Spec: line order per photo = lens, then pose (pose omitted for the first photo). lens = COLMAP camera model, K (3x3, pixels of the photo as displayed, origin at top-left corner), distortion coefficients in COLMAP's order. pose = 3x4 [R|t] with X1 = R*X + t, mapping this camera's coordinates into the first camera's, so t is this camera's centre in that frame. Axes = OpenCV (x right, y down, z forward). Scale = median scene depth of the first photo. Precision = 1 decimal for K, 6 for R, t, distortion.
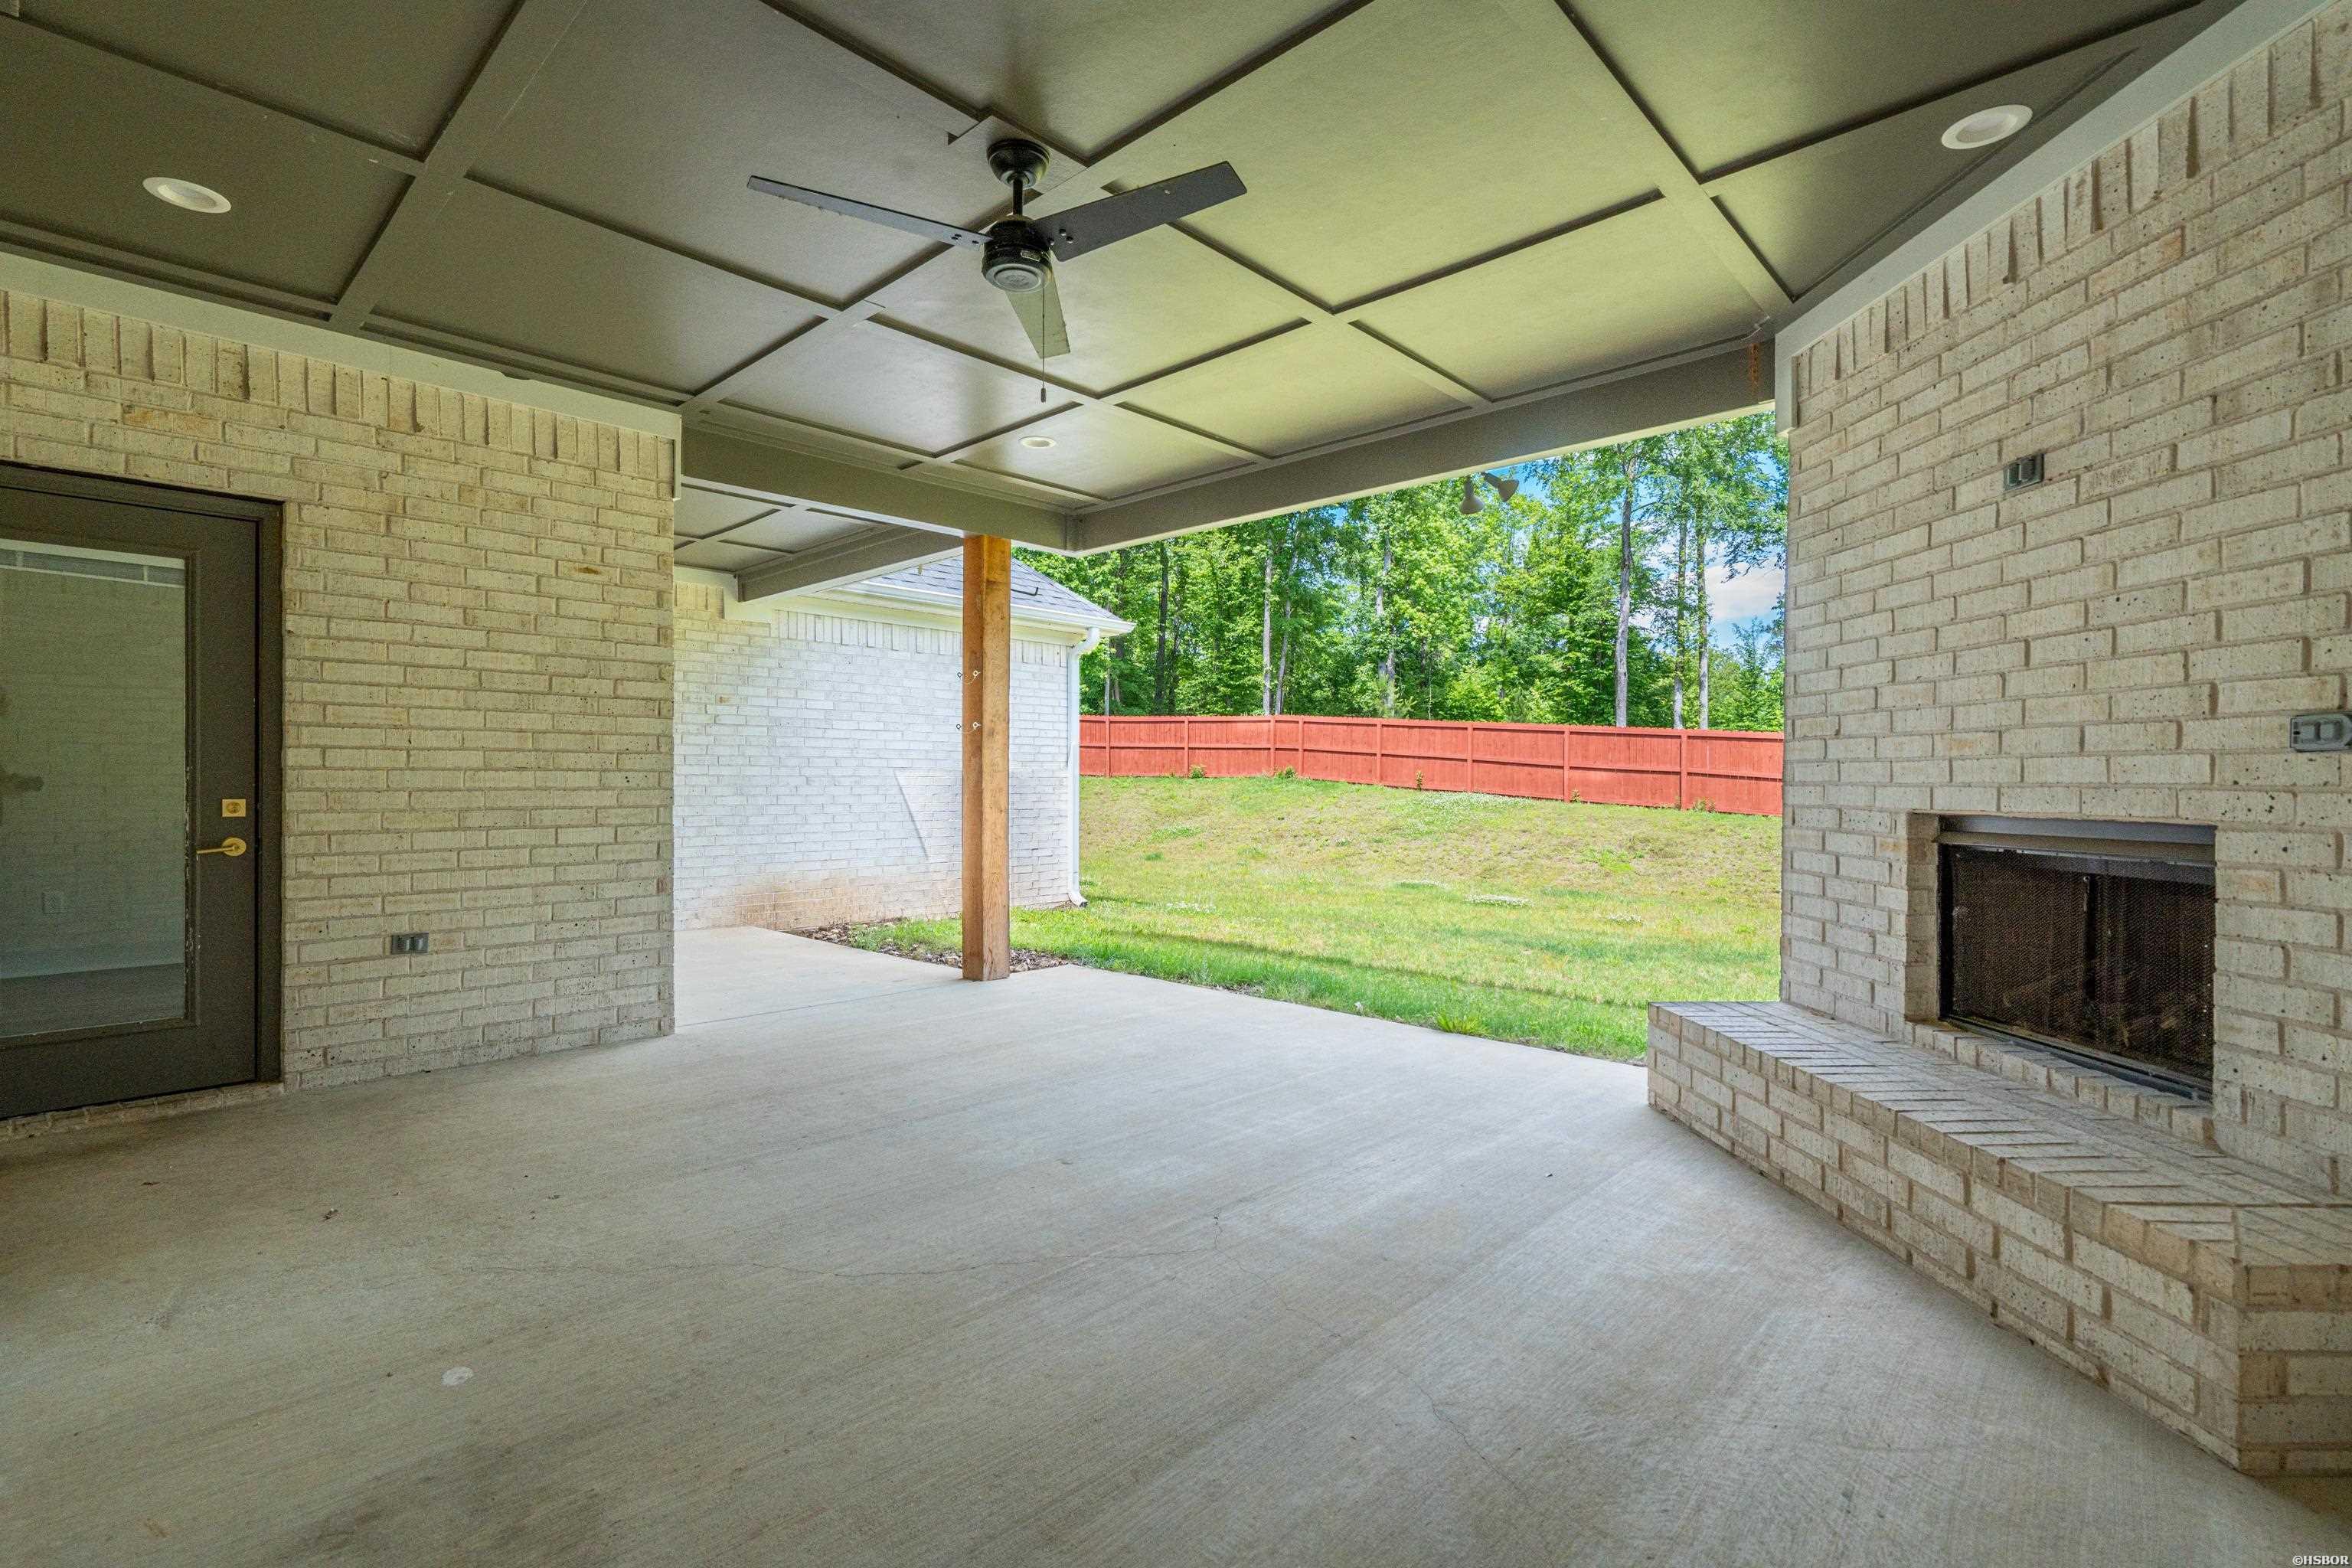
lens RADIAL K [[1089.3, 0, 1176.0], [0, 1089.3, 784.0], [0, 0, 1]] dist [0.001105, 0.000360]
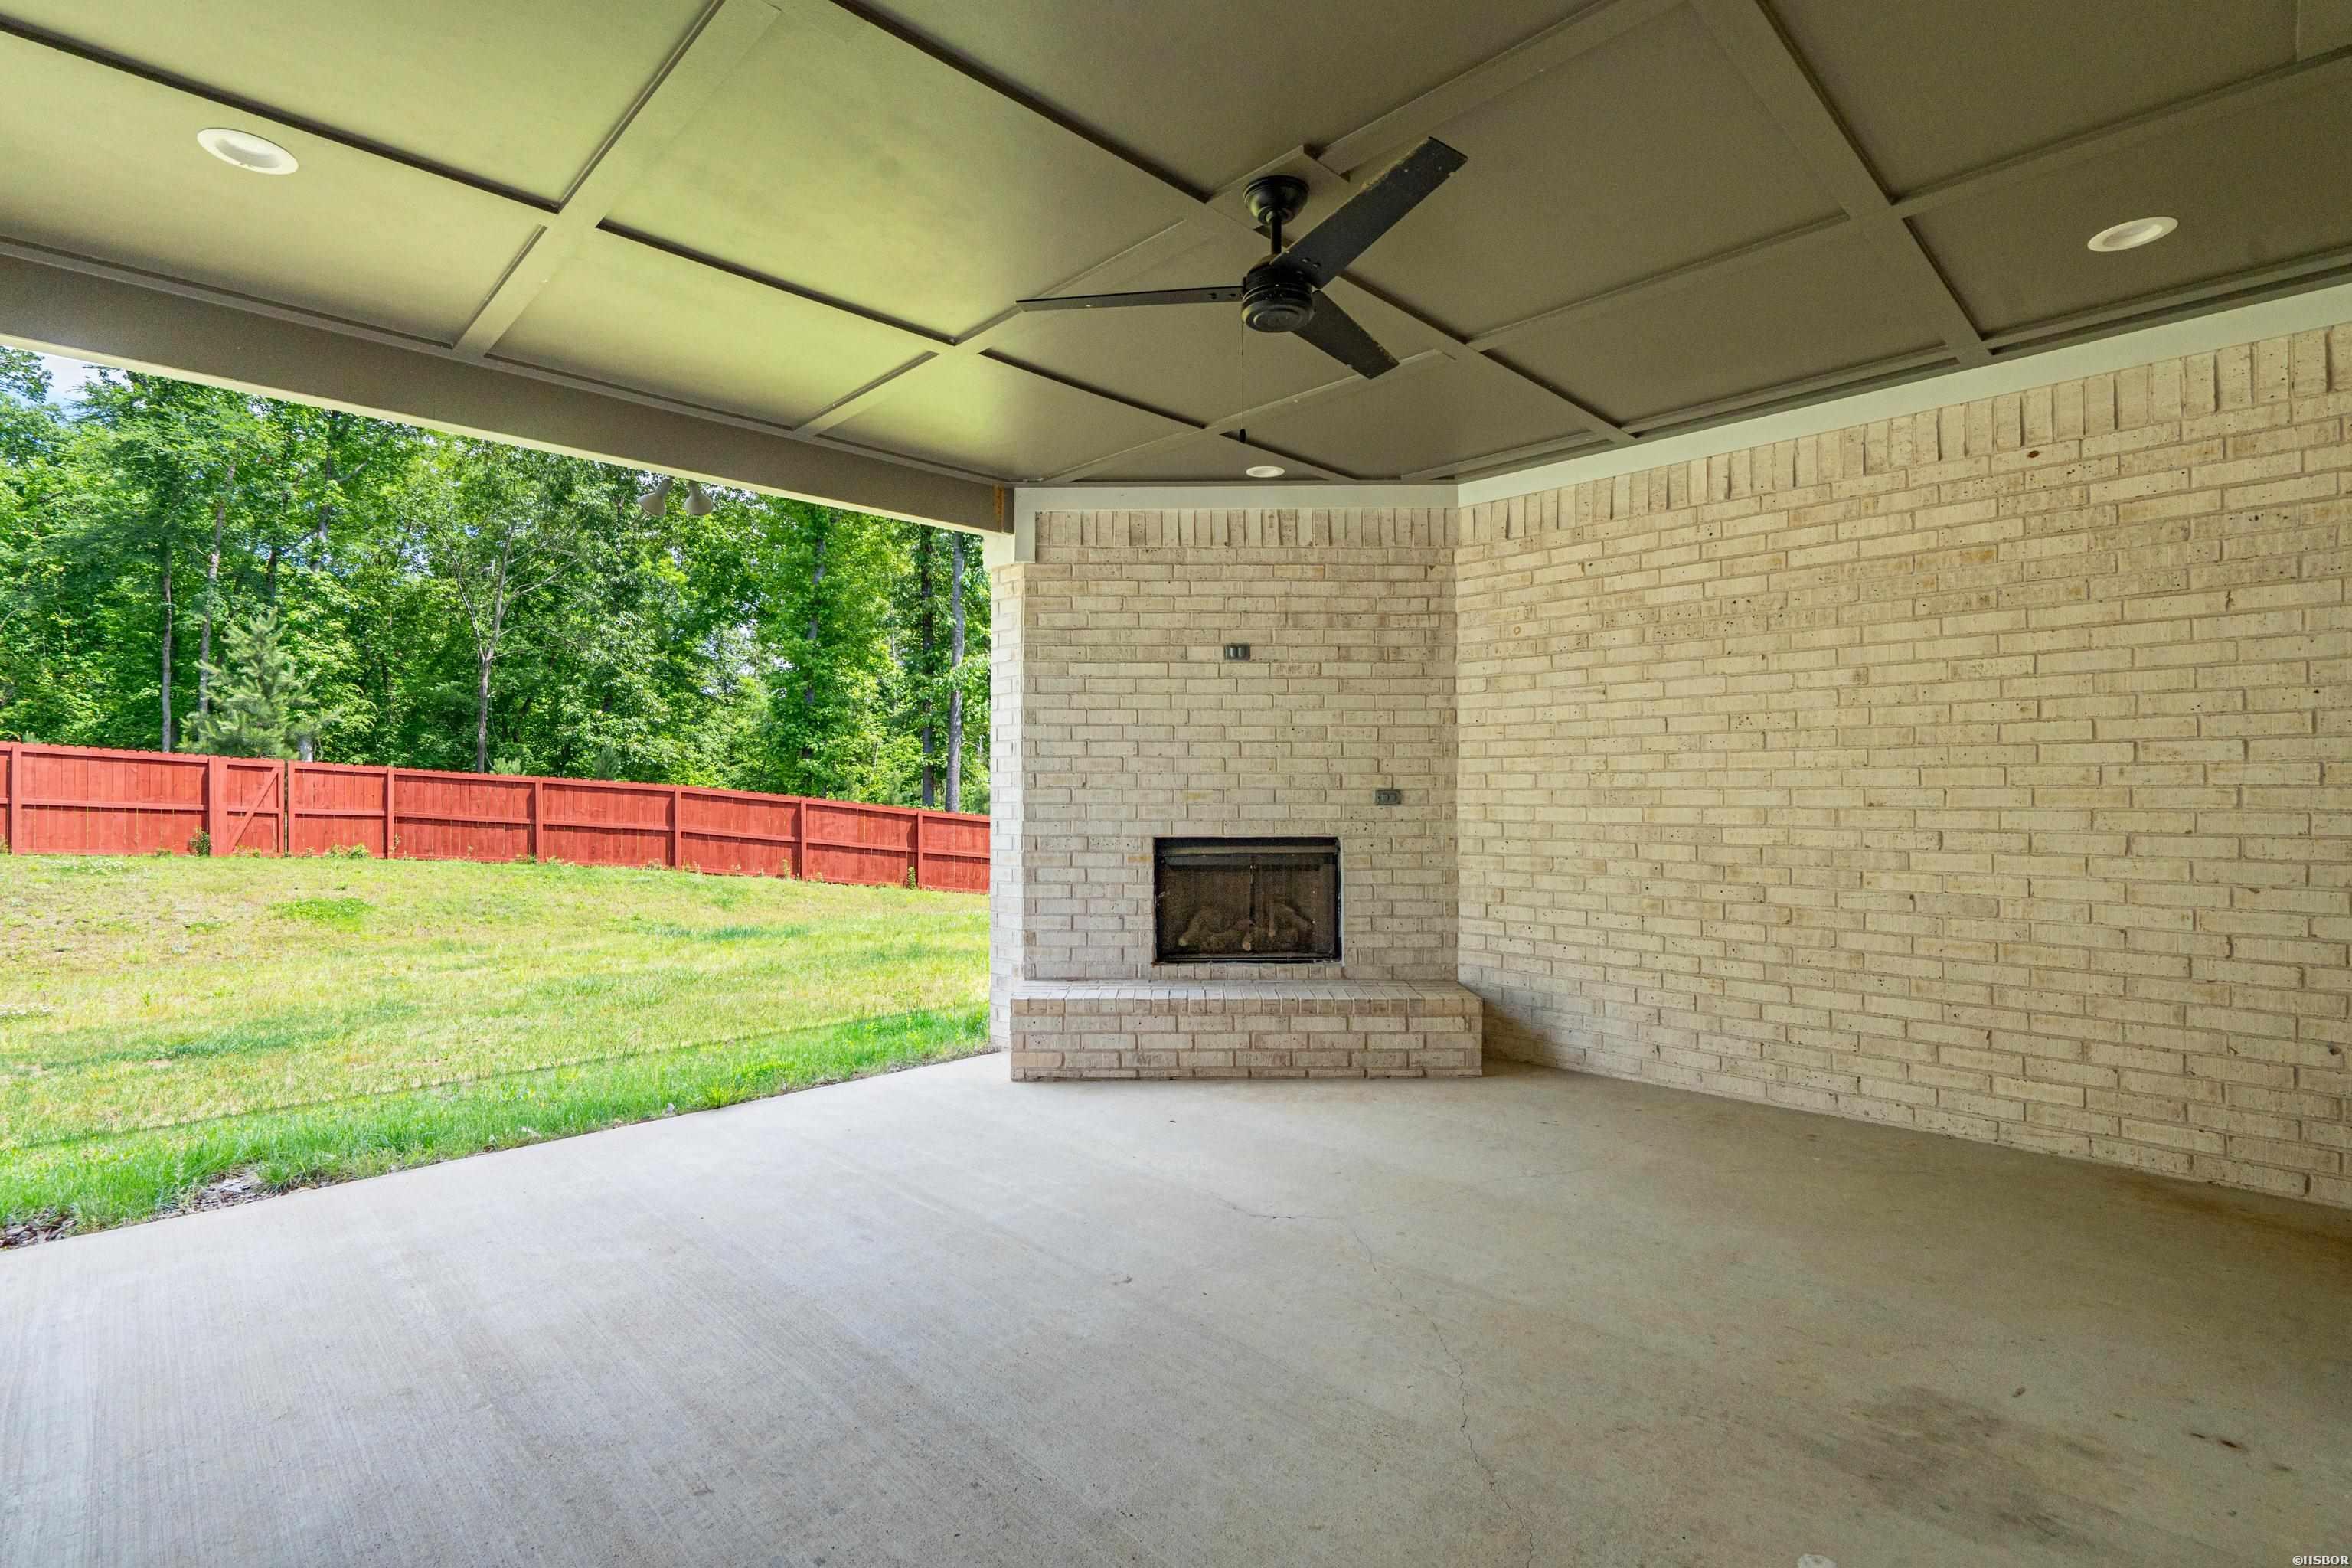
lens RADIAL K [[1095.2, 0, 1176.0], [0, 1095.2, 784.0], [0, 0, 1]] dist [0.001593, 0.000379]
pose [[0.029016, 0.007696, 0.999549, -1.070753], [0.004891, 0.999957, -0.007841, -0.044544], [-0.999567, 0.005116, 0.028977, 1.025871]]
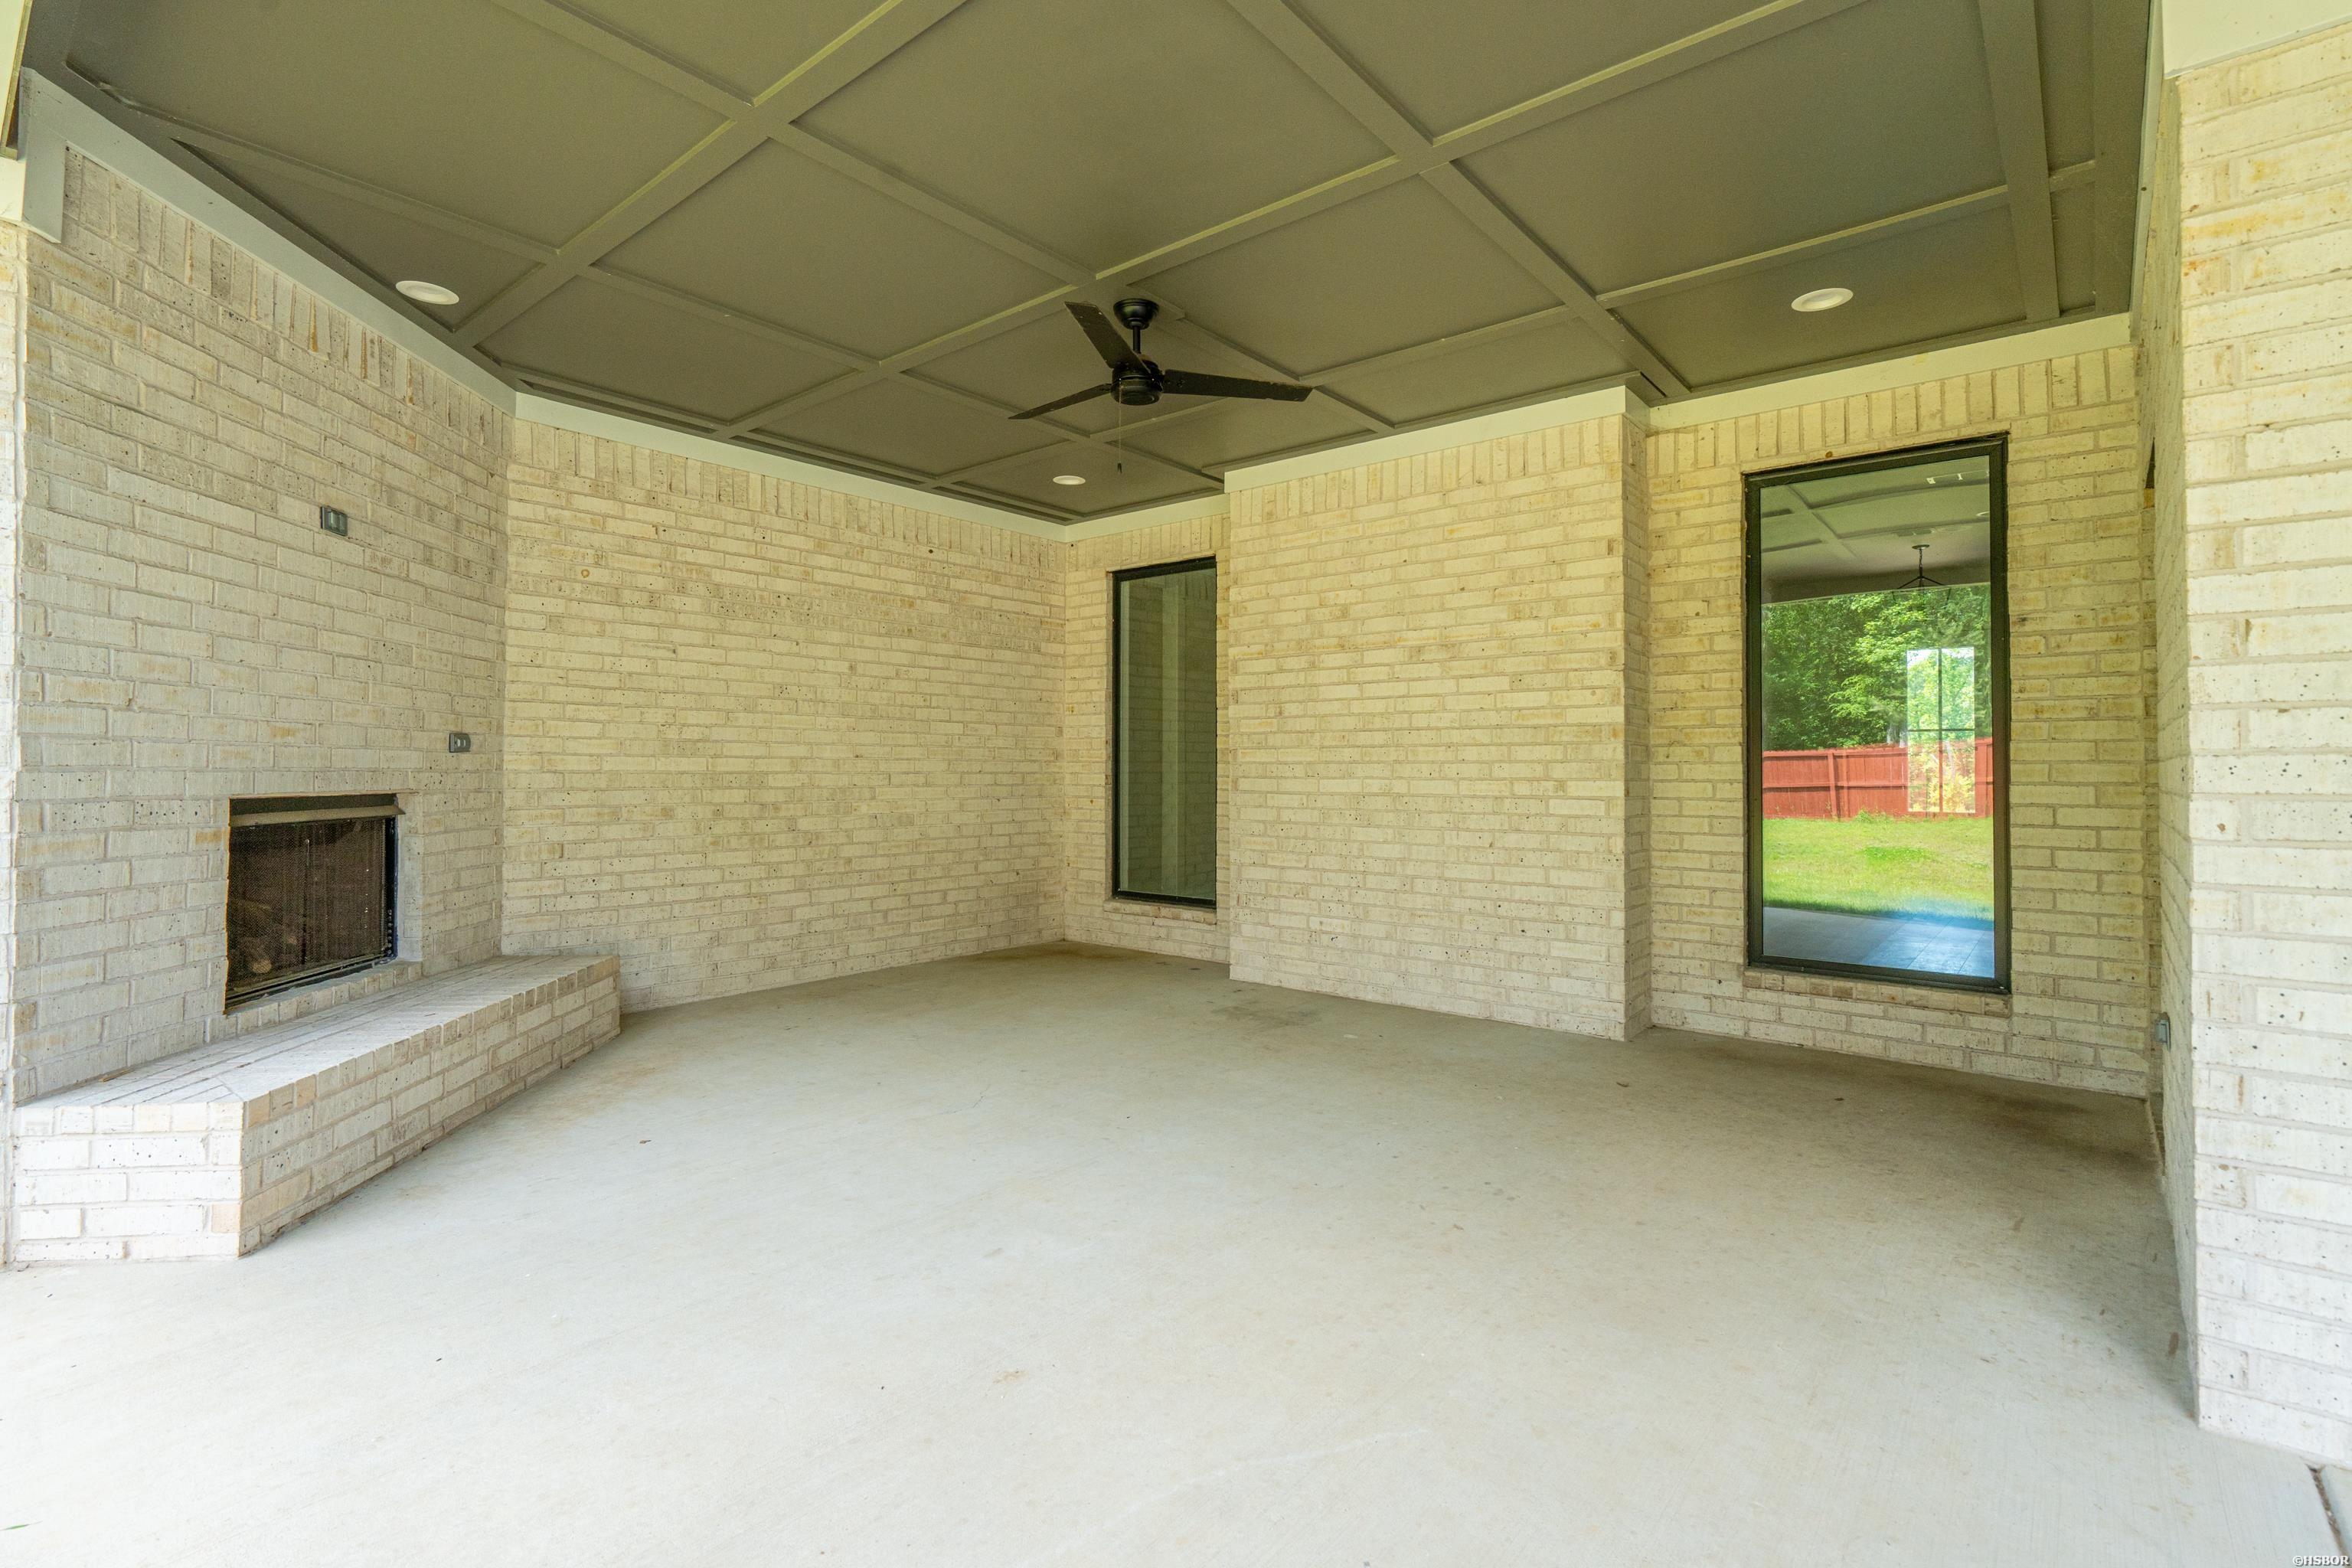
lens RADIAL K [[1071.6, 0, 1169.8], [0, 1071.6, 743.4], [0, 0, 1]] dist [-0.000086, 0.000185]
pose [[-0.998679, -0.005489, -0.051095, -0.119630], [-0.004306, 0.999721, -0.023240, -0.004476], [0.051208, -0.022989, -0.998423, 2.220929]]
